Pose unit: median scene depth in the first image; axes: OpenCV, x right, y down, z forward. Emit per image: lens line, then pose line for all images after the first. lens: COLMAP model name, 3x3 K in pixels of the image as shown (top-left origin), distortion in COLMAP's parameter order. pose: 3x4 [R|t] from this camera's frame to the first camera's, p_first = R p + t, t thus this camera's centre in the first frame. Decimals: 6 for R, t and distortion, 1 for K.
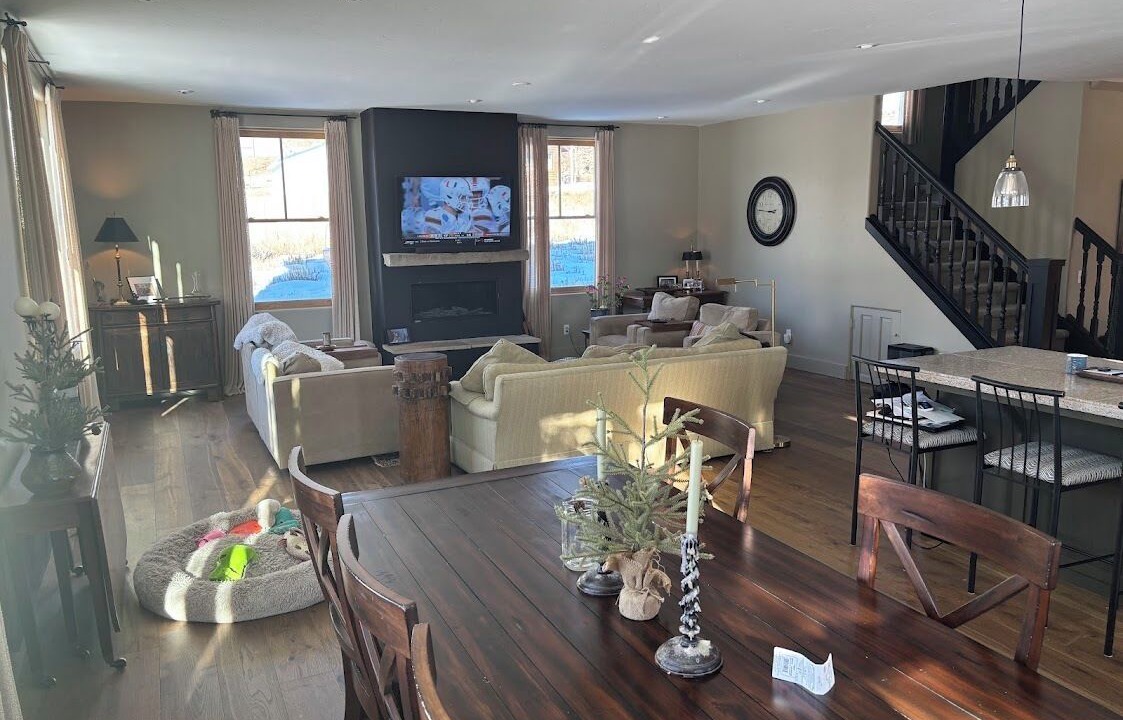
lens RADIAL K [[846.3, 0, 561.5], [0, 846.3, 360.0], [0, 0, 1]] dist [0.109827, -0.308092]
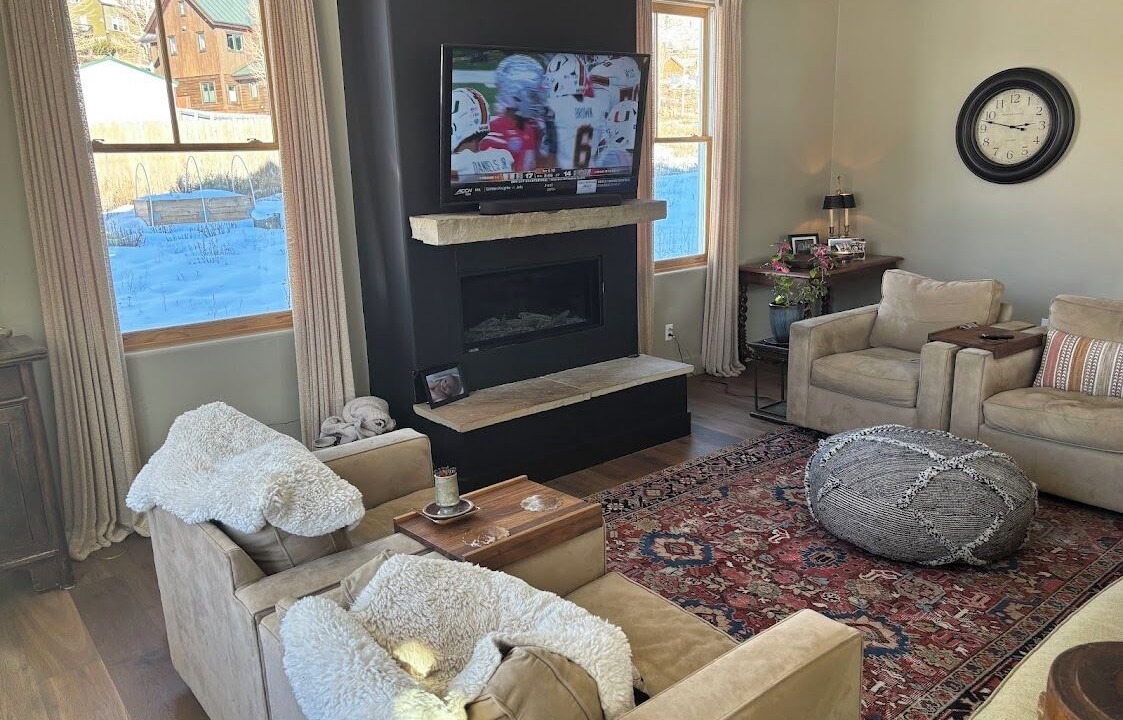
lens RADIAL K [[842.7, 0, 561.5], [0, 842.7, 360.0], [0, 0, 1]] dist [0.029154, -0.005231]
pose [[0.970635, -0.066339, 0.231229, -0.226481], [0.048930, 0.995574, 0.080235, -0.074614], [-0.235528, -0.066565, 0.969585, 0.489997]]
